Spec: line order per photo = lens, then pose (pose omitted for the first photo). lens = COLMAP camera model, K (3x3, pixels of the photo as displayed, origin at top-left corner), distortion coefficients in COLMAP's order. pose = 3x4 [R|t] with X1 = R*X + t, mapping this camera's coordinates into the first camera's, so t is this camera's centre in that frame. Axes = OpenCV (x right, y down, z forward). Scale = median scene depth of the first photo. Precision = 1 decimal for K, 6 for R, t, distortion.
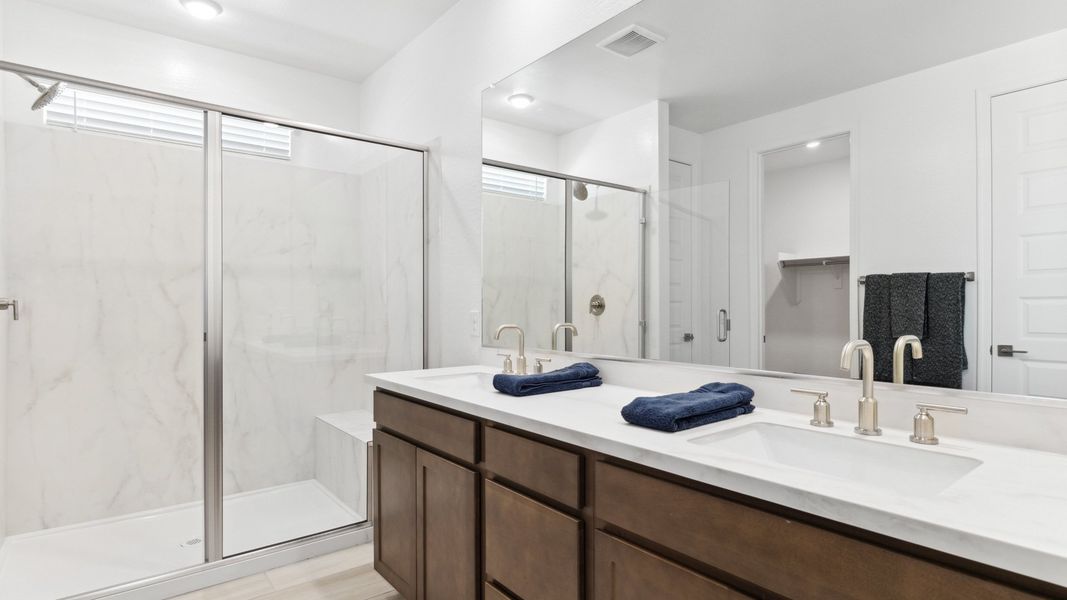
lens RADIAL K [[553.5, 0, 537.6], [0, 553.5, 301.5], [0, 0, 1]] dist [-0.003779, -0.001262]
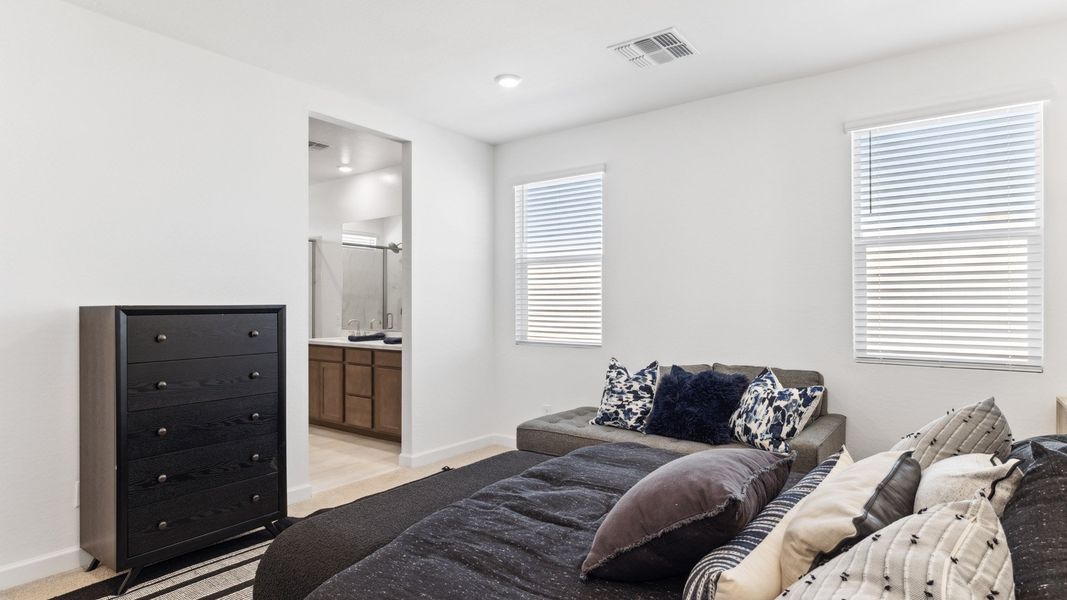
lens RADIAL K [[590.7, 0, 533.5], [0, 590.7, 300.0], [0, 0, 1]] dist [-0.001794, -0.000918]
pose [[0.970212, 0.006543, 0.242169, 0.086948], [-0.006203, 0.999978, -0.002166, -0.045841], [-0.242178, 0.000599, 0.970232, -1.716266]]
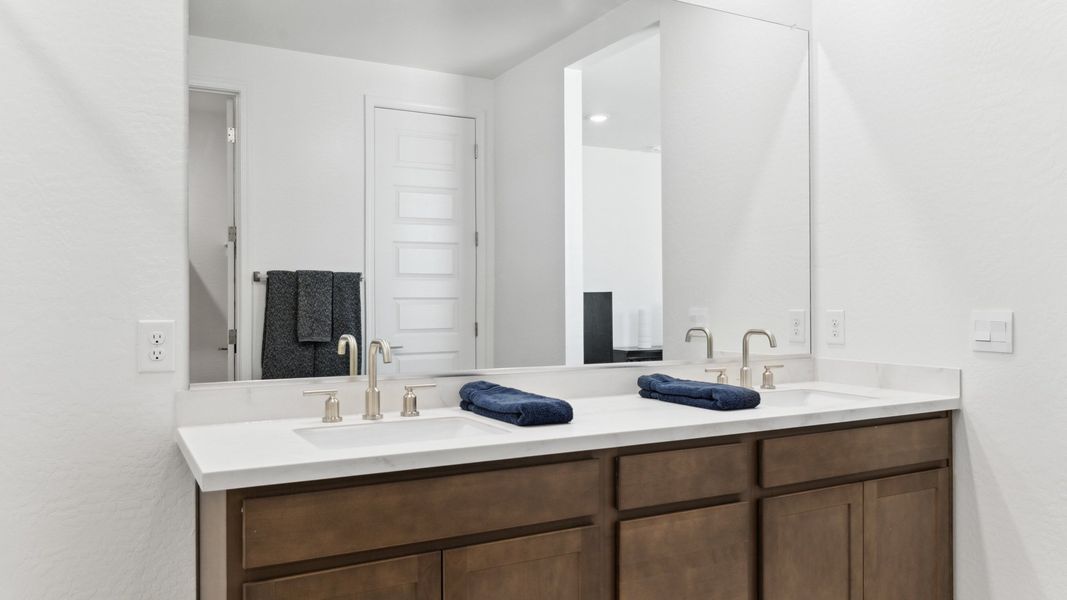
lens RADIAL K [[779.5, 0, 533.5], [0, 779.5, 300.0], [0, 0, 1]] dist [-0.007130, -0.002079]
pose [[0.176092, 0.001629, 0.984372, -0.747607], [0.000223, 0.999999, -0.001694, -0.000349], [-0.984374, 0.000517, 0.176092, 0.563167]]
